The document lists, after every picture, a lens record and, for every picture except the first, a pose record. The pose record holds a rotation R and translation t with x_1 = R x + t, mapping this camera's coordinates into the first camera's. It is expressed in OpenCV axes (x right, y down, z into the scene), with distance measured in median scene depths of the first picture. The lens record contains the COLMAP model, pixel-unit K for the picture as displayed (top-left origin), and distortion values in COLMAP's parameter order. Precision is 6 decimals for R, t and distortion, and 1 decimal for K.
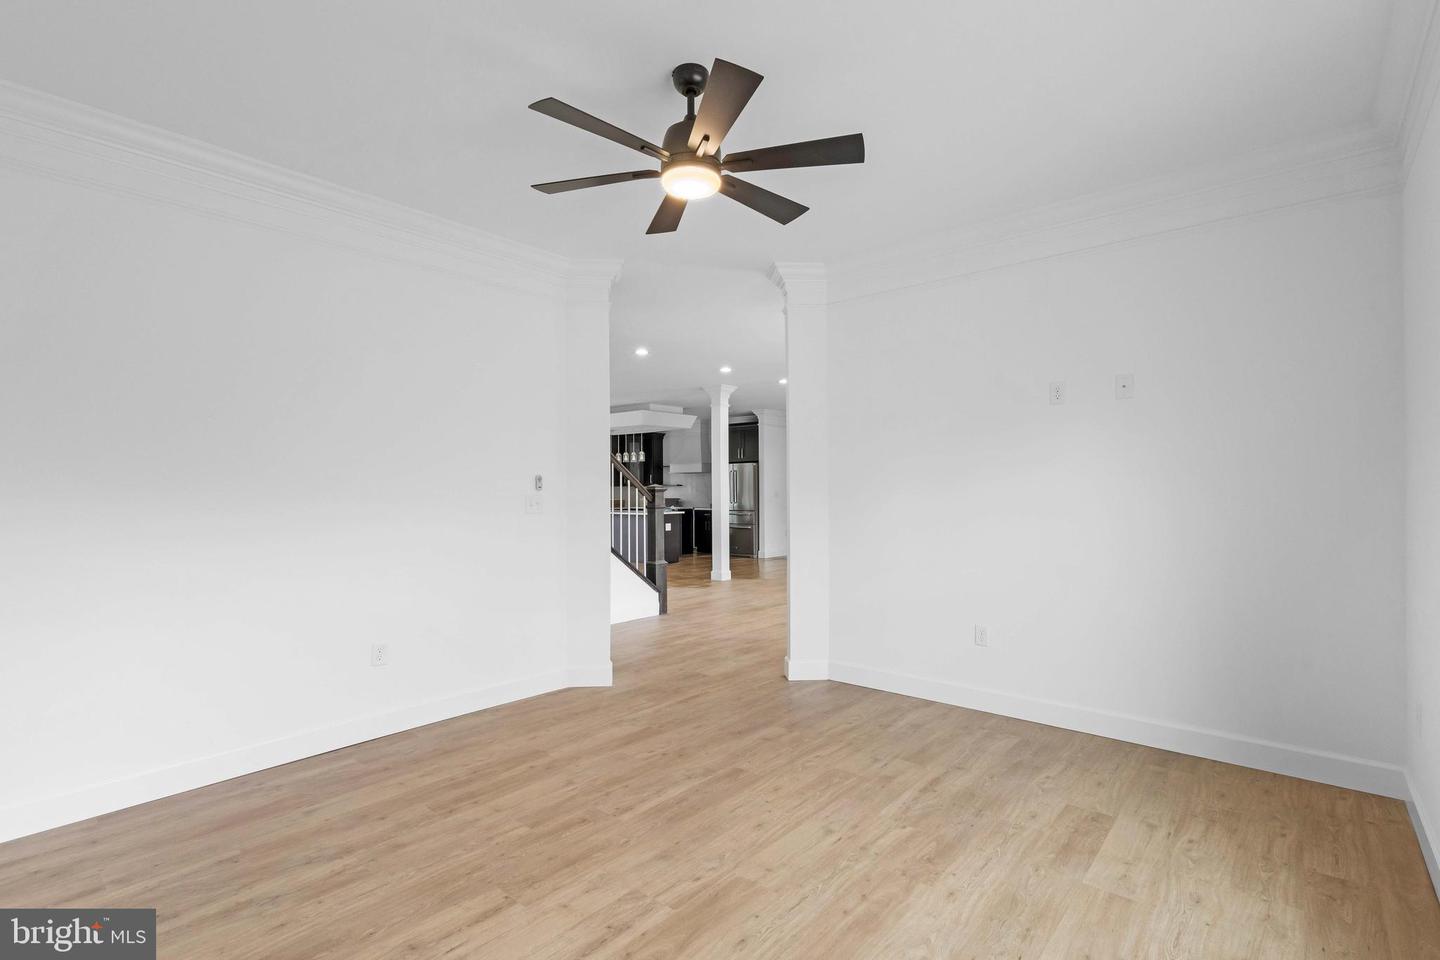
lens RADIAL K [[678.7, 0, 720.6], [0, 678.7, 488.4], [0, 0, 1]] dist [0.005973, 0.000599]
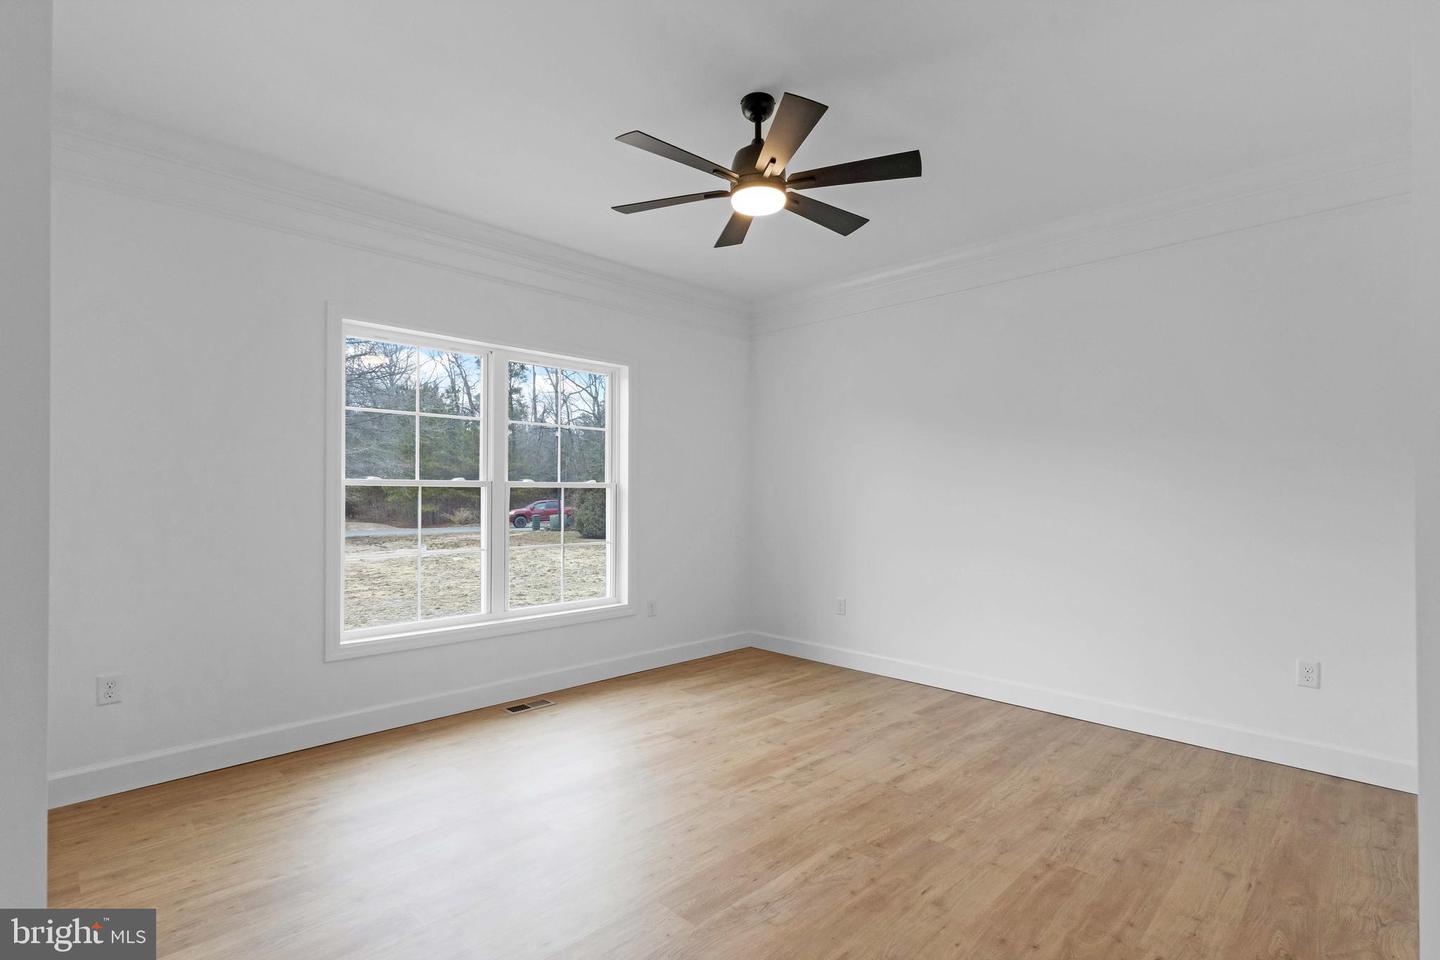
lens RADIAL K [[678.7, 0, 720.6], [0, 678.7, 488.4], [0, 0, 1]] dist [0.005973, 0.000599]
pose [[-0.996893, 0.002107, 0.078742, -0.066364], [0.001386, 0.999957, -0.009218, 0.018253], [-0.078758, -0.009080, -0.996852, 2.059093]]
